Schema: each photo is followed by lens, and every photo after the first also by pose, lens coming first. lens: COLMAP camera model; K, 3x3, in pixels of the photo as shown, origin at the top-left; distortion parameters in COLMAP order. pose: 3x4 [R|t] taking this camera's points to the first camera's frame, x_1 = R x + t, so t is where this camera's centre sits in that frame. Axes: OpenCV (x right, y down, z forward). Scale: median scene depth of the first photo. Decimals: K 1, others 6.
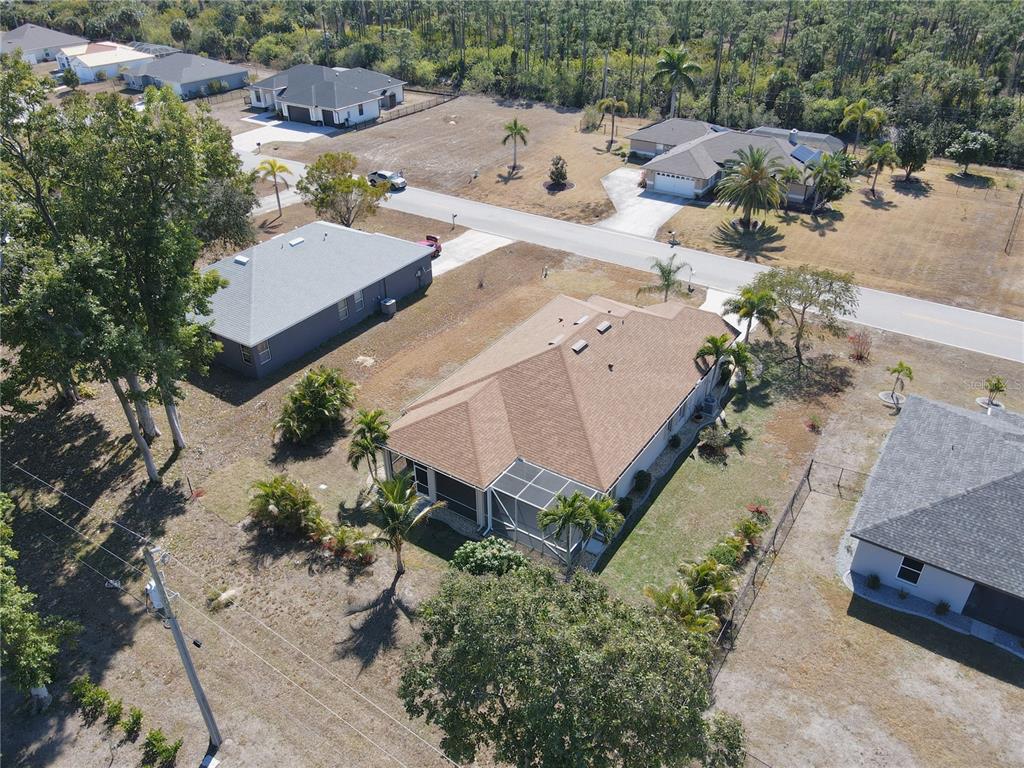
lens RADIAL K [[747.6, 0, 511.2], [0, 747.6, 383.1], [0, 0, 1]] dist [0.011088, 0.004152]
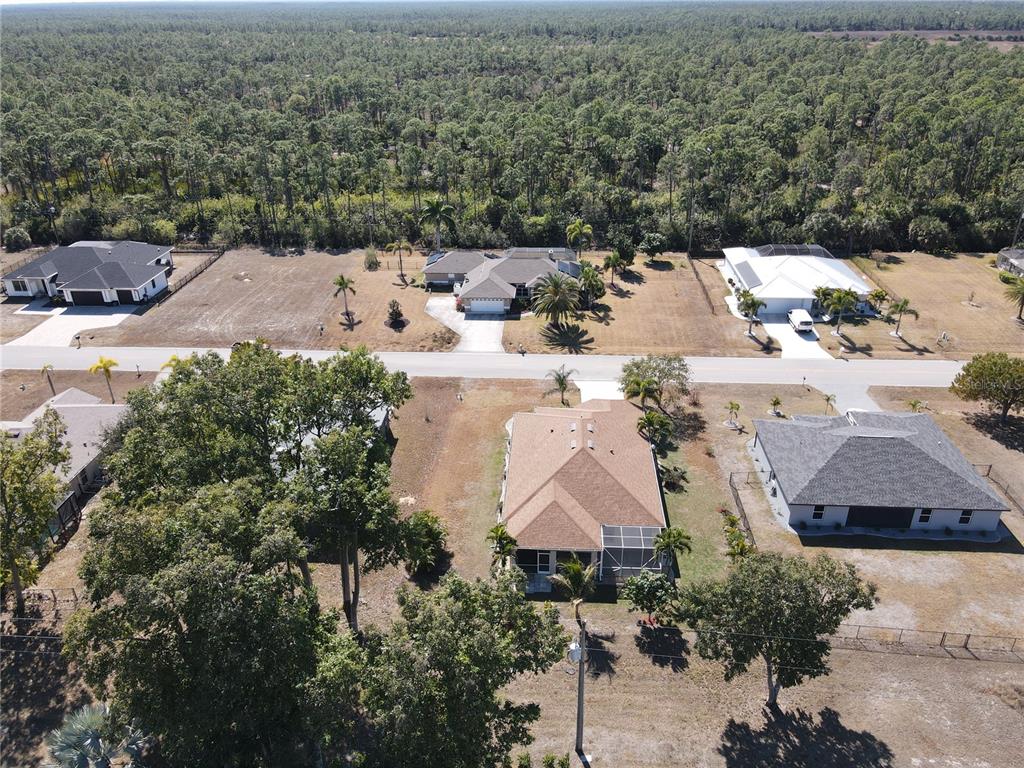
lens RADIAL K [[747.6, 0, 513.5], [0, 747.6, 384.2], [0, 0, 1]] dist [0.011088, 0.004152]
pose [[0.865575, -0.231189, 0.444220, -0.356465], [0.273168, 0.961437, -0.031908, -0.082970], [-0.419713, 0.148965, 0.895349, -0.159618]]
